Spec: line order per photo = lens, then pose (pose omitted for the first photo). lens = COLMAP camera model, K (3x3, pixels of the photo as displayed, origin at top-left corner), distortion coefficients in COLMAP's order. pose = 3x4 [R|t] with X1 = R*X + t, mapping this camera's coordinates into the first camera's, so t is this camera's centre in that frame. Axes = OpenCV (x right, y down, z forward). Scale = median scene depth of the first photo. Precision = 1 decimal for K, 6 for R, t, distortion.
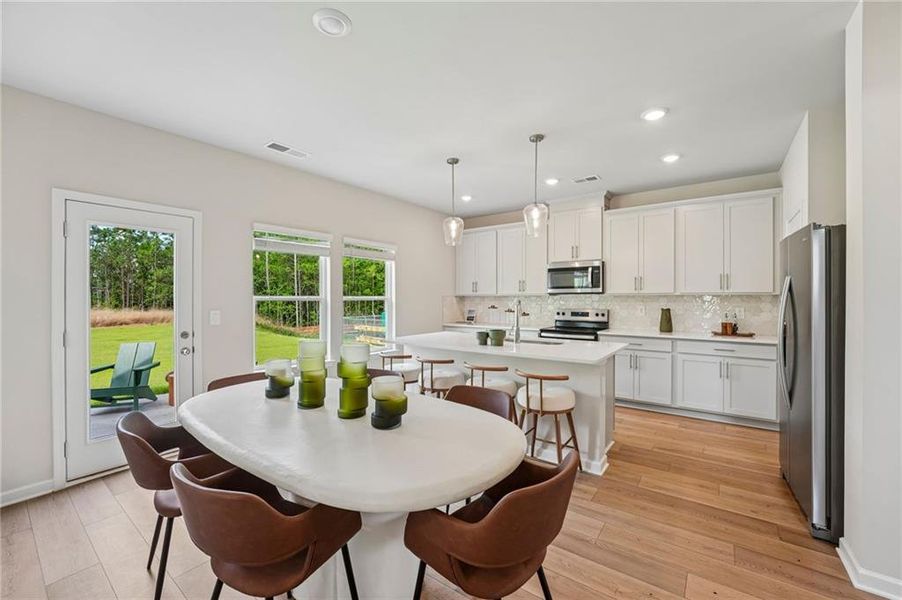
lens RADIAL K [[368.2, 0, 450.2], [0, 368.2, 302.0], [0, 0, 1]] dist [-0.022372, -0.000006]
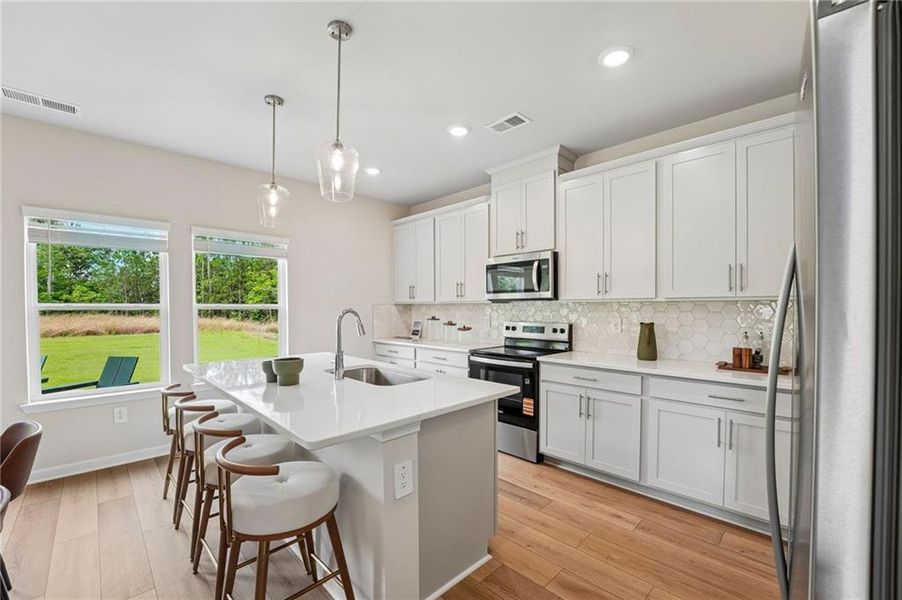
lens RADIAL K [[376.5, 0, 448.5], [0, 376.5, 315.6], [0, 0, 1]] dist [-0.019723, 0.000272]
pose [[0.987813, 0.003796, -0.155601, 0.337223], [-0.001785, 0.999913, 0.013062, -0.002504], [0.155637, -0.012625, 0.987734, 0.292973]]
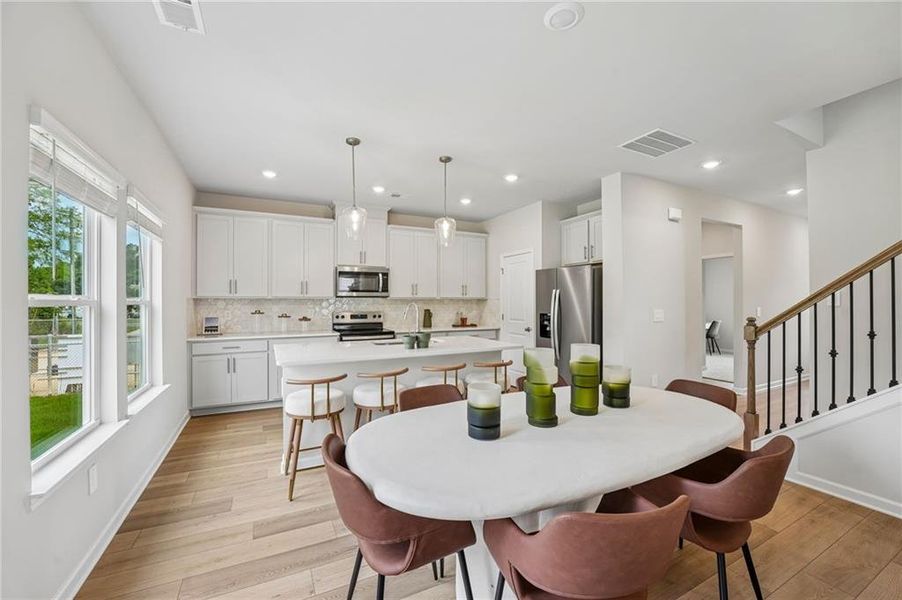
lens RADIAL K [[362.8, 0, 451.0], [0, 362.8, 300.0], [0, 0, 1]] dist [-0.023879, 0.000132]
pose [[0.443681, 0.005351, 0.896169, -0.508158], [0.010417, 0.999884, -0.011127, -0.000097], [-0.896124, 0.014272, 0.443574, 0.335705]]
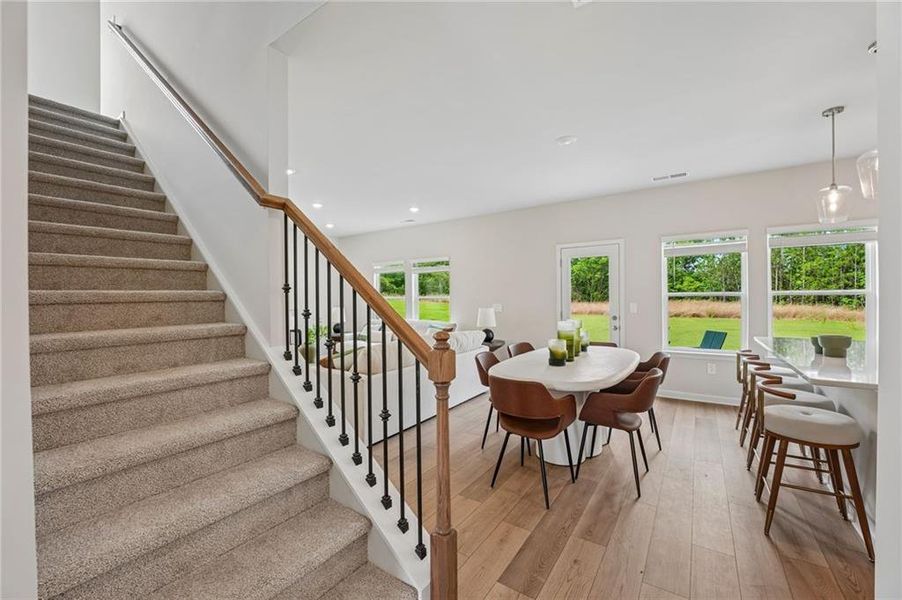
lens RADIAL K [[362.8, 0, 451.0], [0, 362.8, 300.0], [0, 0, 1]] dist [-0.023879, 0.000132]
pose [[0.046124, 0.008060, -0.998903, 0.547378], [0.001343, 0.999966, 0.008131, -0.001403], [0.998935, -0.001716, 0.046112, 0.138173]]
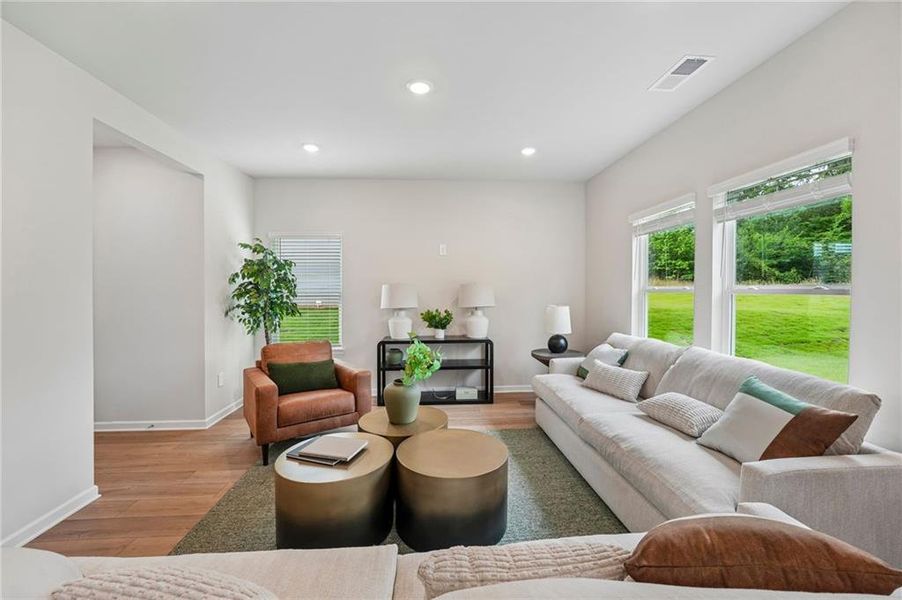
lens RADIAL K [[364.4, 0, 448.9], [0, 364.4, 296.0], [0, 0, 1]] dist [-0.019753, 0.000160]
pose [[-0.763987, 0.016111, -0.645031, -0.280230], [-0.001194, 0.999651, 0.026382, -0.001348], [0.645231, 0.020926, -0.763701, 0.208181]]
